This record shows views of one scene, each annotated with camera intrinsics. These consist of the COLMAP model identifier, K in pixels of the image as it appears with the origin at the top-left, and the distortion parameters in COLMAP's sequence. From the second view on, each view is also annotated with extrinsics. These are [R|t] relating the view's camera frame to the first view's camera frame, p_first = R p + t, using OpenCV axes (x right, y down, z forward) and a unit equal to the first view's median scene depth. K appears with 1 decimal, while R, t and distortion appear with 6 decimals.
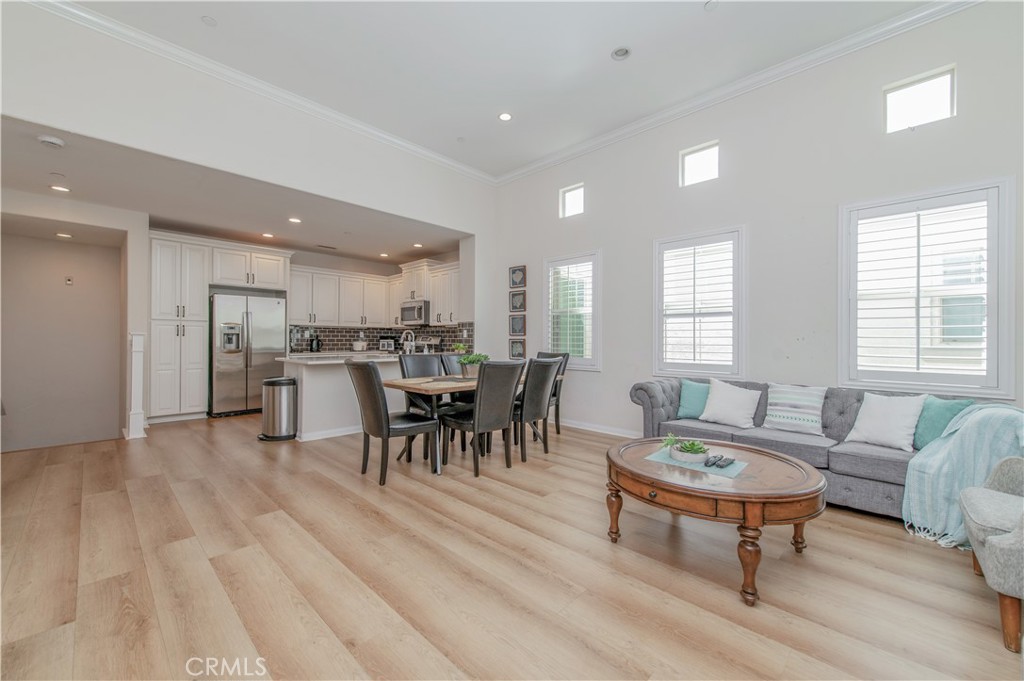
lens RADIAL K [[400.2, 0, 513.0], [0, 400.2, 336.6], [0, 0, 1]] dist [0.016216, -0.003949]
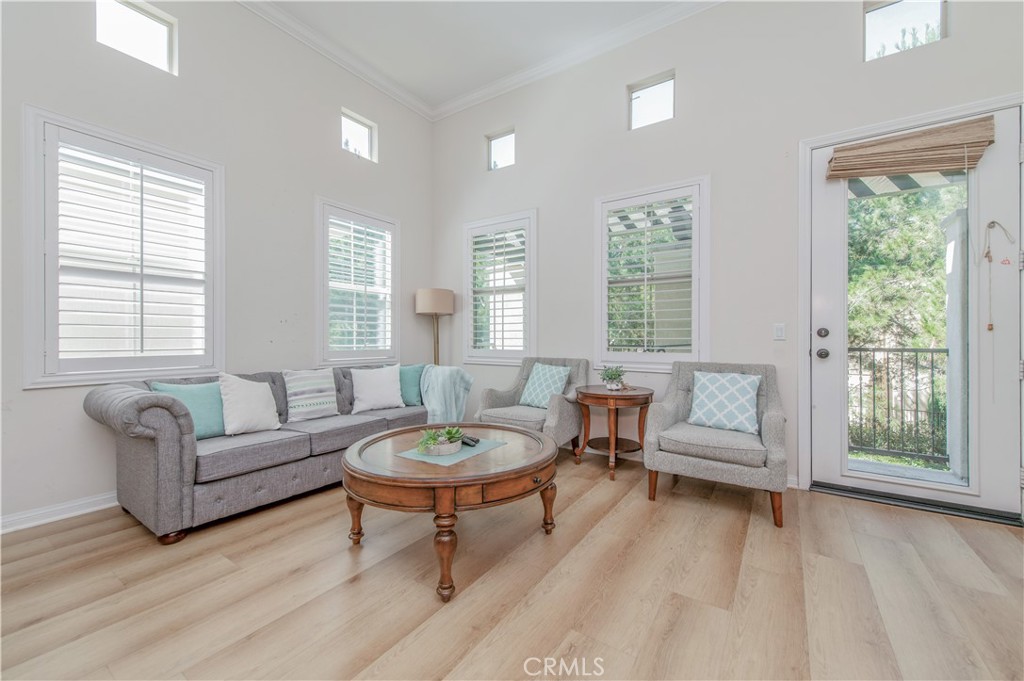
lens RADIAL K [[406.0, 0, 513.0], [0, 406.0, 335.9], [0, 0, 1]] dist [0.016516, -0.003345]
pose [[-0.168969, -0.001760, 0.985620, -0.178511], [-0.011030, 0.999939, -0.000106, 0.020680], [-0.985560, -0.010889, -0.168978, 0.391040]]
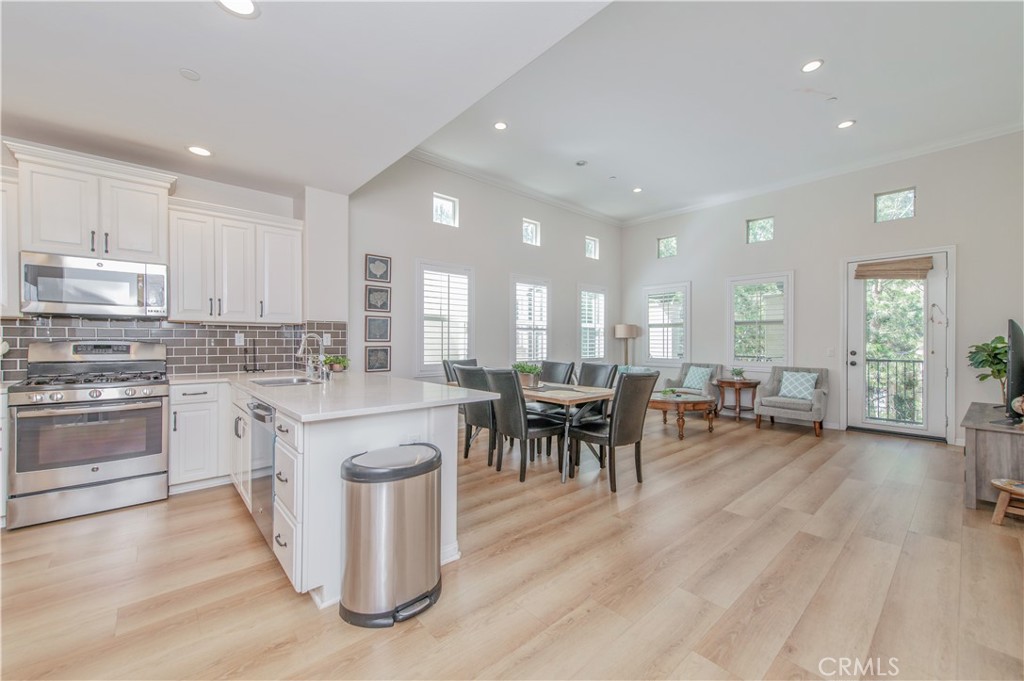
lens RADIAL K [[401.9, 0, 512.0], [0, 401.9, 340.5], [0, 0, 1]] dist [0.018512, -0.004105]
pose [[0.081707, -0.002283, 0.996654, -0.776182], [-0.010353, 0.999941, 0.003140, -0.010600], [-0.996603, -0.010575, 0.081679, 0.673302]]
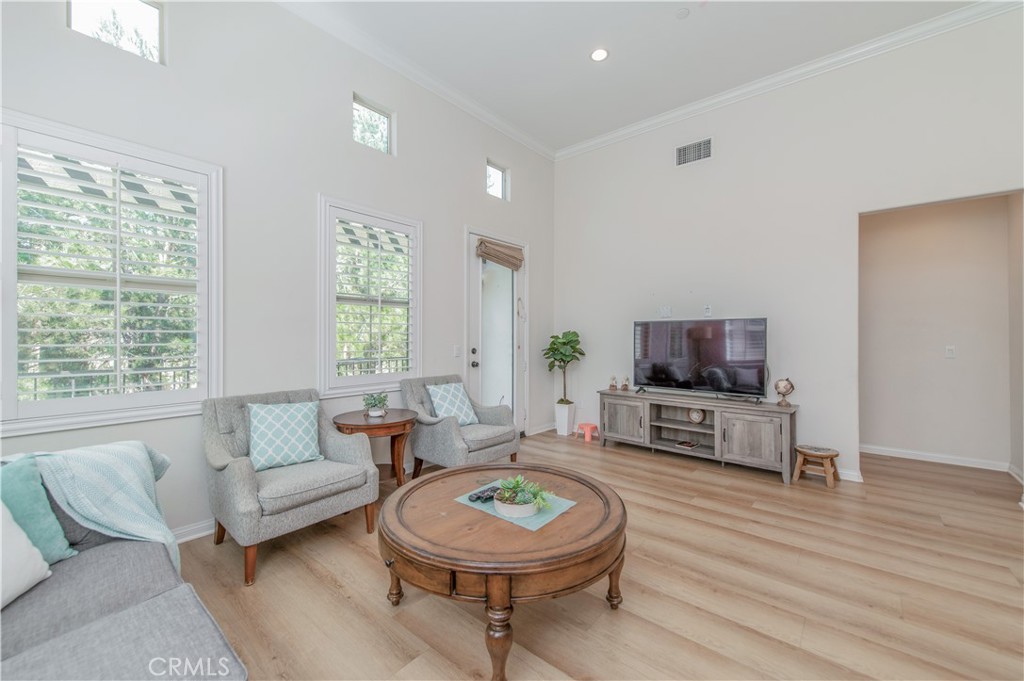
lens RADIAL K [[400.2, 0, 513.0], [0, 400.2, 336.6], [0, 0, 1]] dist [0.016216, -0.003949]
pose [[-0.998102, -0.002413, -0.061536, 0.192623], [-0.001653, 0.999922, -0.012397, -0.004114], [0.061562, -0.012272, -0.998028, 0.686984]]
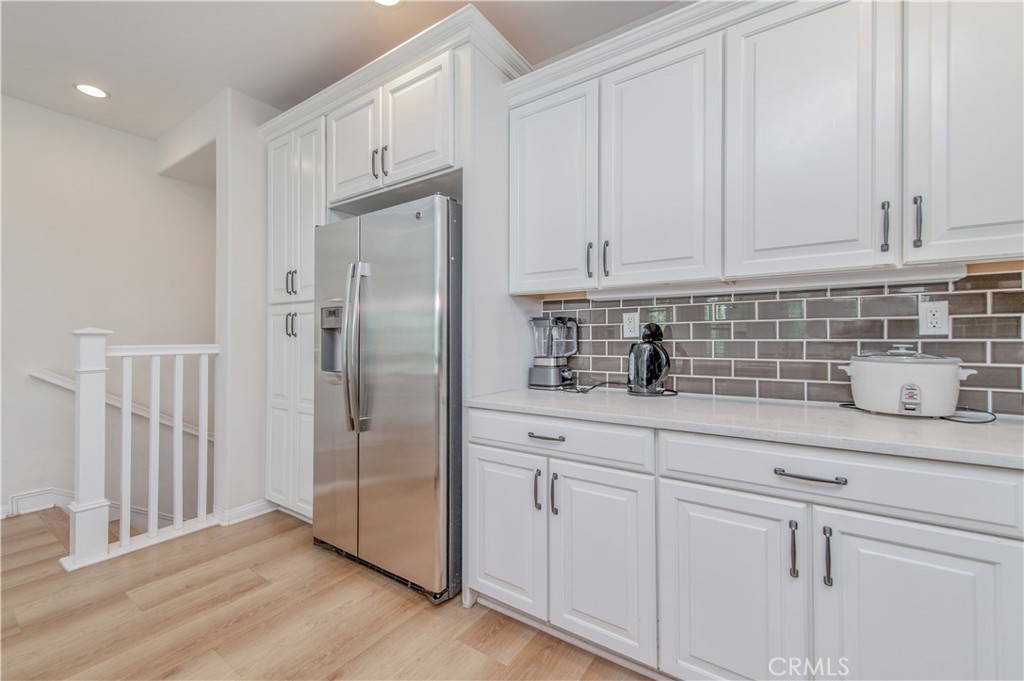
lens RADIAL K [[415.9, 0, 495.2], [0, 415.9, 338.2], [0, 0, 1]] dist [0.020016, 0.000044]
pose [[0.150865, -0.015878, -0.988427, -0.306573], [0.005131, 0.999870, -0.015279, 0.007801], [0.988541, -0.002766, 0.150927, 1.066859]]
